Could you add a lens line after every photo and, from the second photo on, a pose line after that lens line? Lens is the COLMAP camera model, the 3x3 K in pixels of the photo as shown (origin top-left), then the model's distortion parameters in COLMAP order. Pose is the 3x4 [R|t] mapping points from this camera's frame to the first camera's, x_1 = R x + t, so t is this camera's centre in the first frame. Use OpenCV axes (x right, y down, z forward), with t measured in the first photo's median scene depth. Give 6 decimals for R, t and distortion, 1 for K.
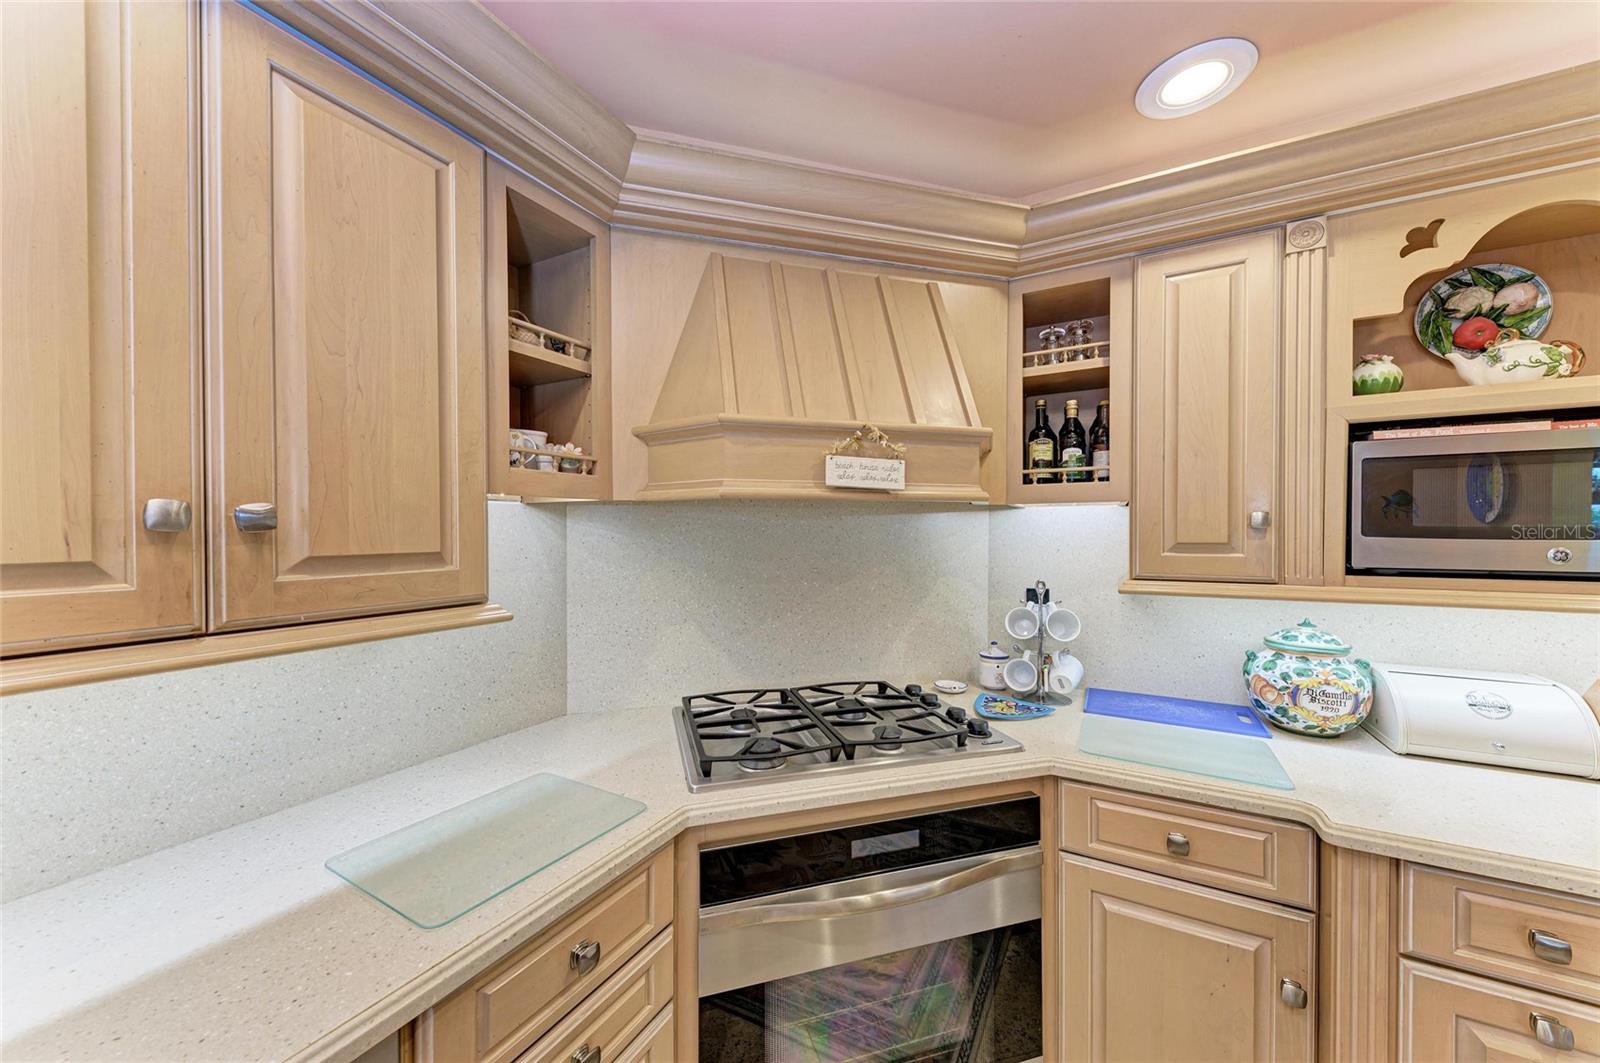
lens RADIAL K [[574.3, 0, 798.6], [0, 574.3, 535.5], [0, 0, 1]] dist [0.005623, -0.001509]
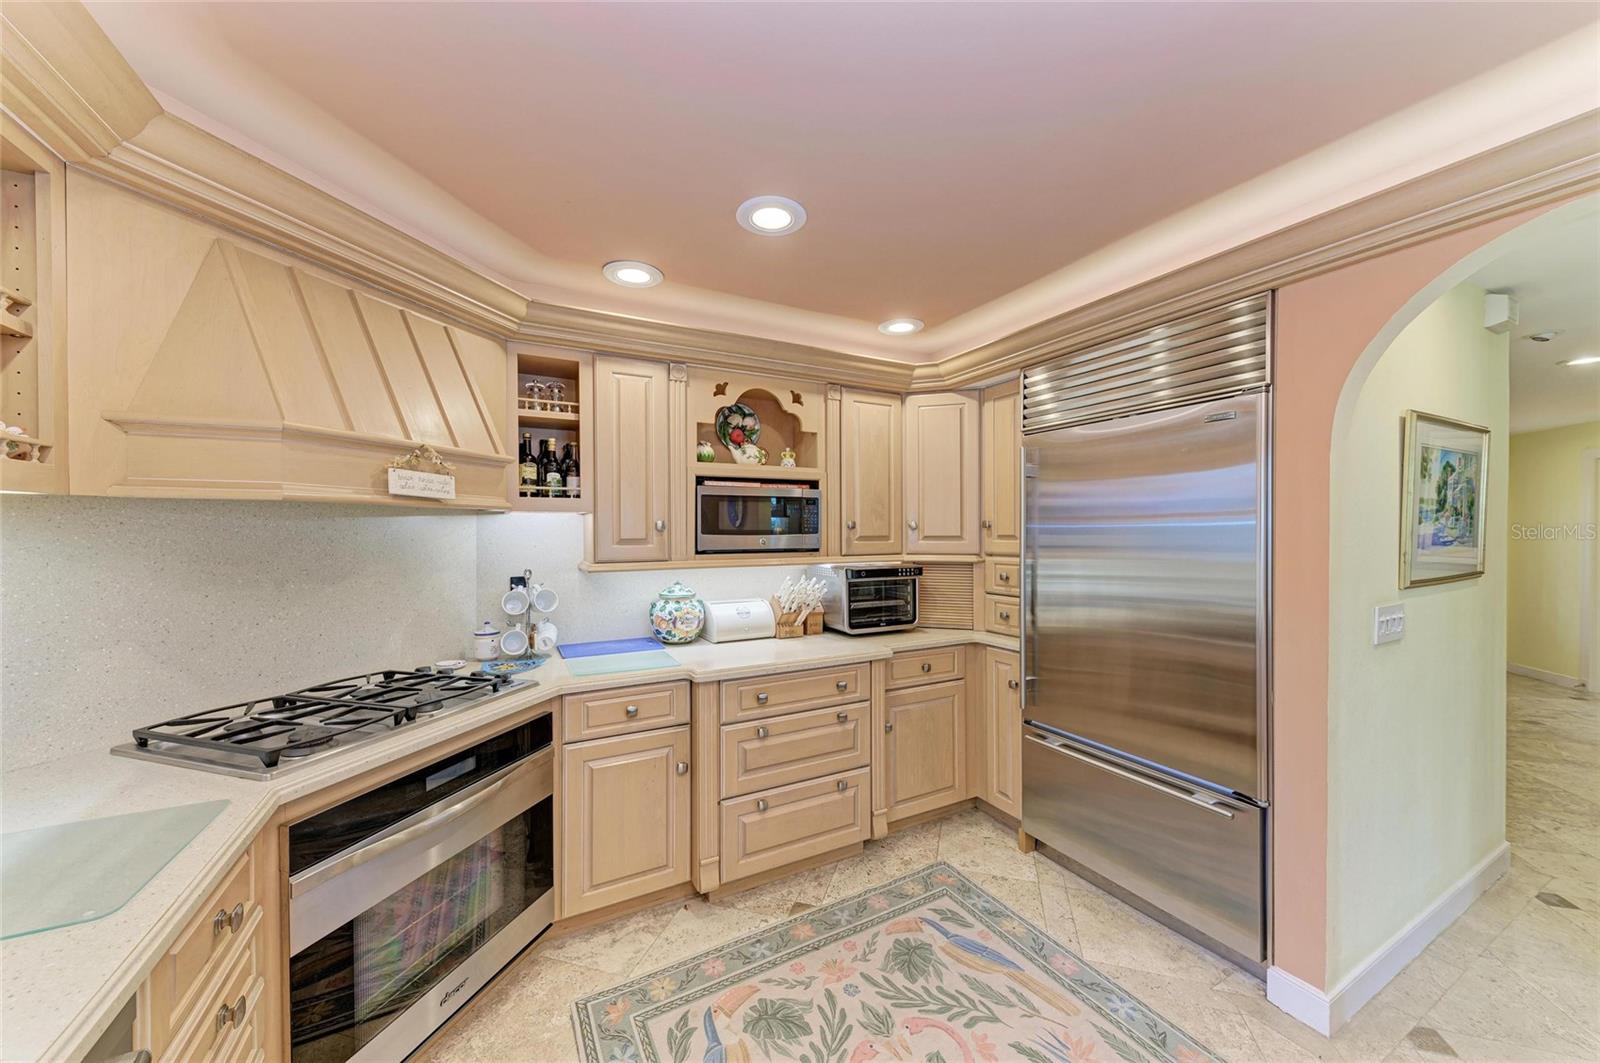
lens RADIAL K [[574.3, 0, 802.4], [0, 574.3, 534.2], [0, 0, 1]] dist [0.005623, -0.001509]
pose [[0.546648, -0.004851, 0.837348, -0.453301], [0.009215, 0.999958, -0.000223, 0.004901], [-0.837312, 0.007838, 0.546670, -0.340941]]
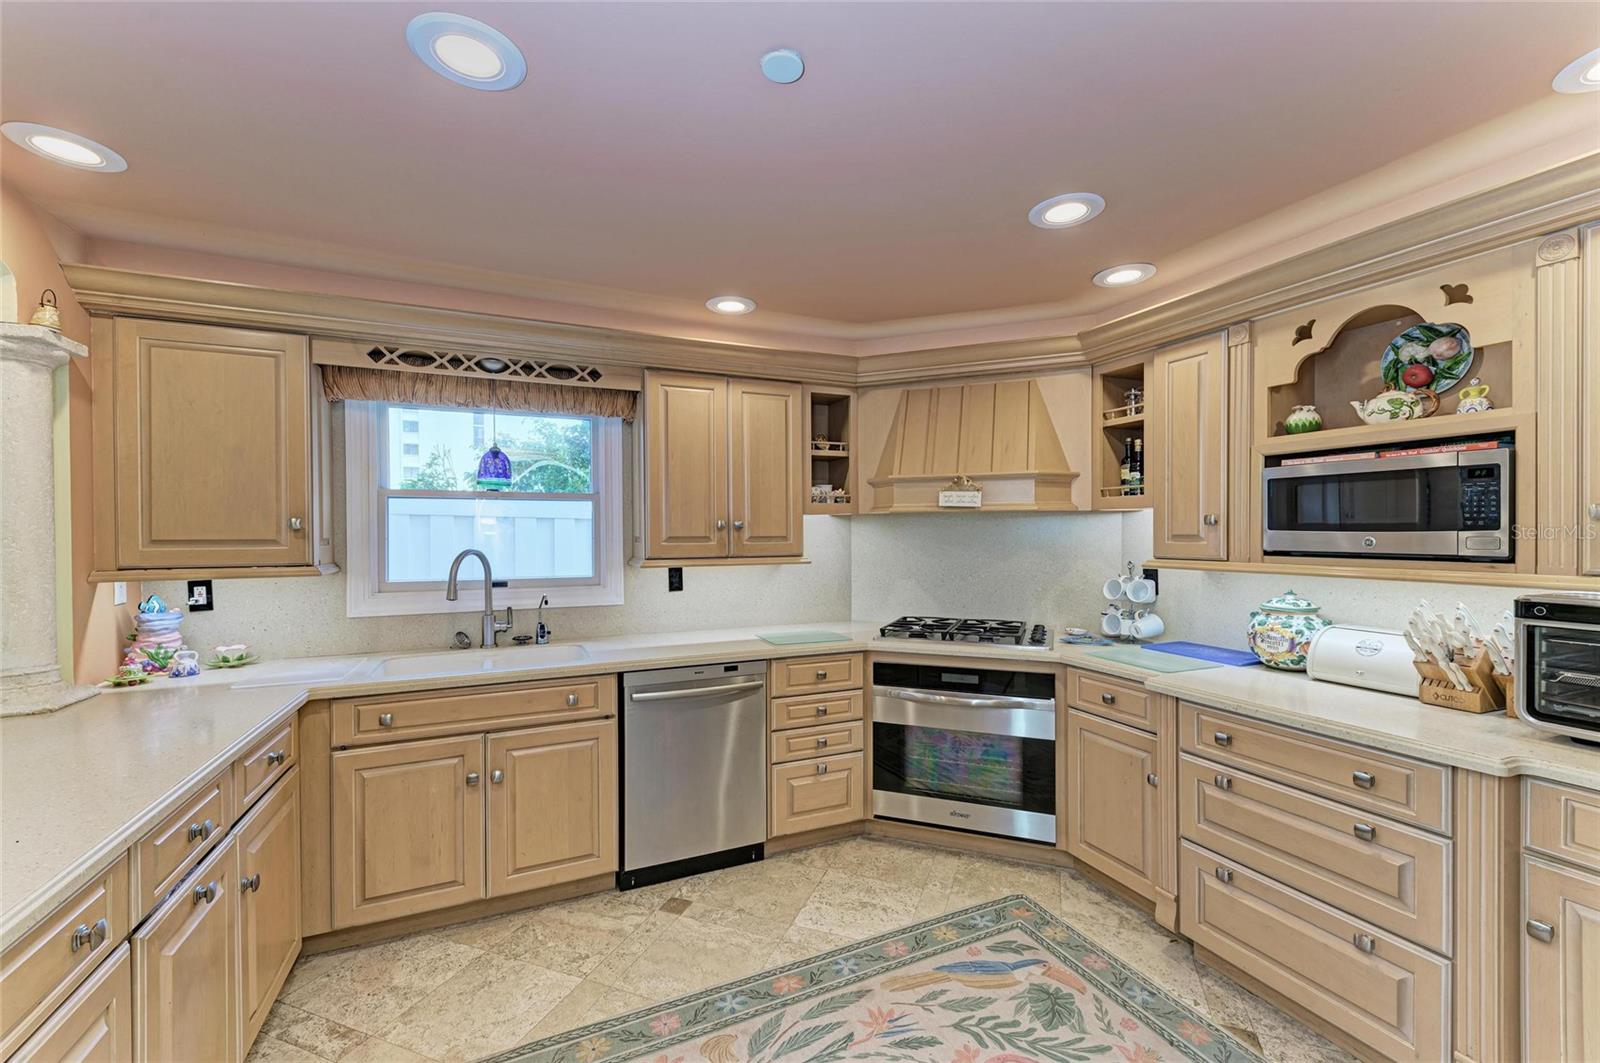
lens RADIAL K [[664.3, 0, 799.6], [0, 664.3, 537.7], [0, 0, 1]] dist [0.019676, -0.001054]
pose [[0.792065, 0.005342, -0.610414, 1.045854], [-0.001698, 0.999977, 0.006548, 0.011657], [0.610435, -0.004150, 0.792056, -1.134740]]
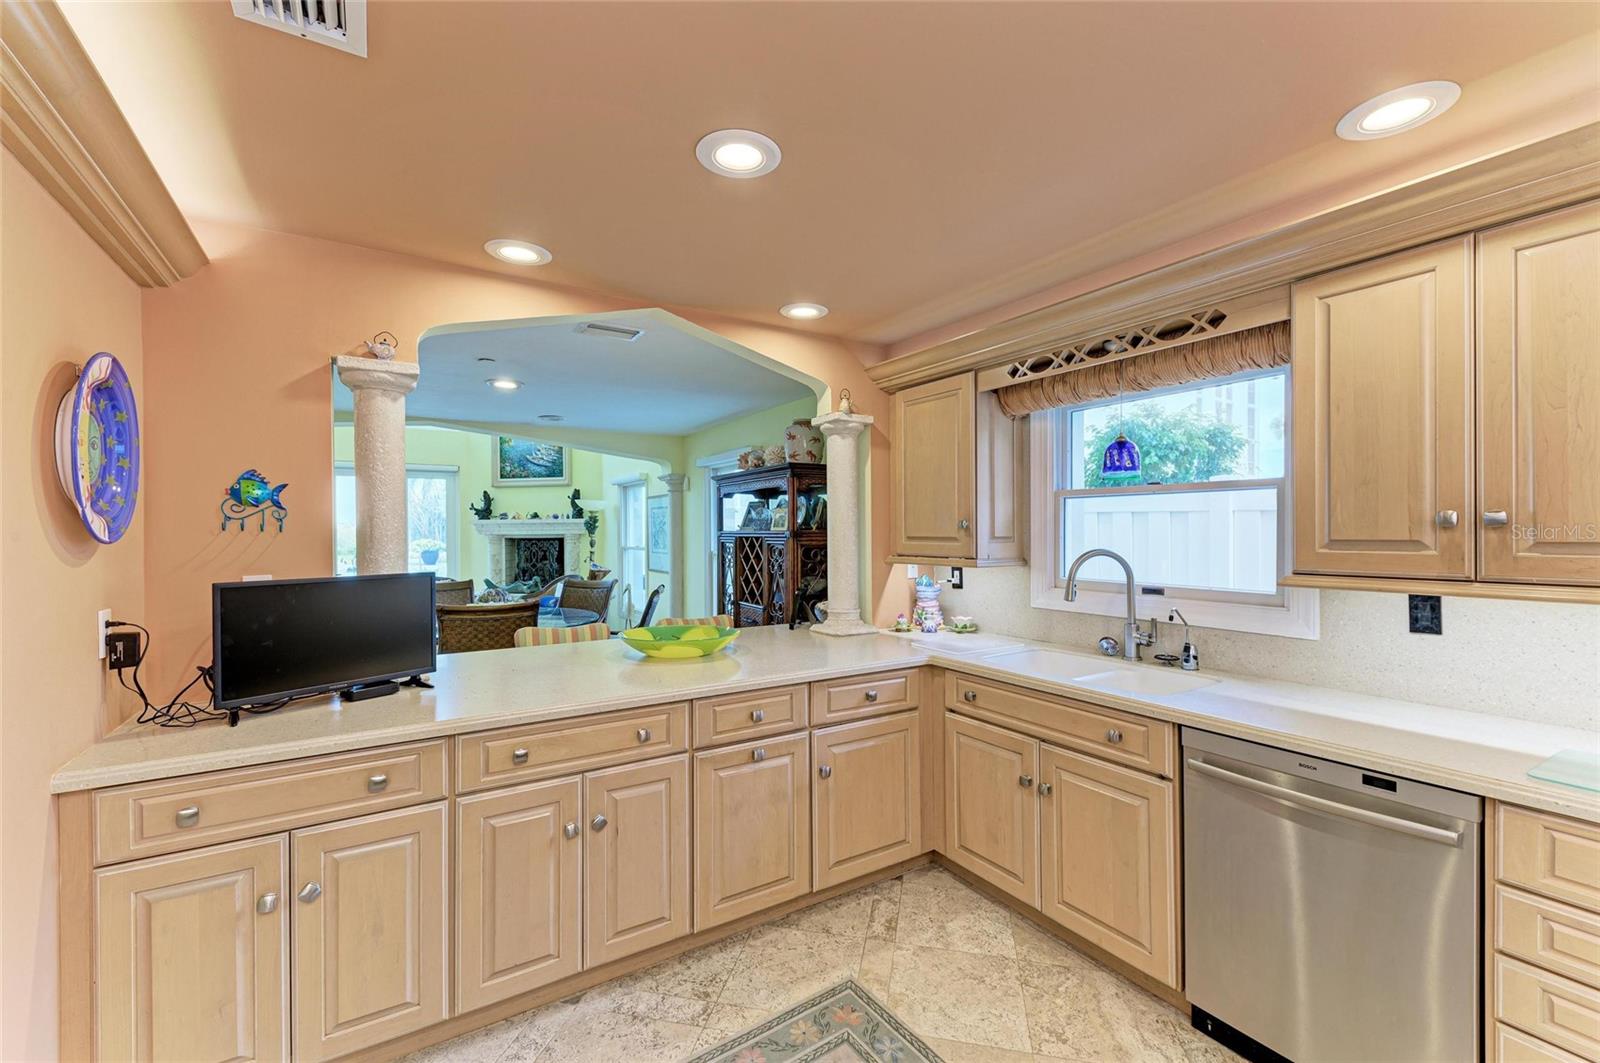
lens RADIAL K [[664.3, 0, 807.7], [0, 664.3, 540.0], [0, 0, 1]] dist [0.019676, -0.001054]
pose [[-0.478960, 0.014047, -0.877725, 1.082572], [-0.001924, 0.999853, 0.017052, 0.001969], [0.877835, 0.009856, -0.478862, 0.081626]]
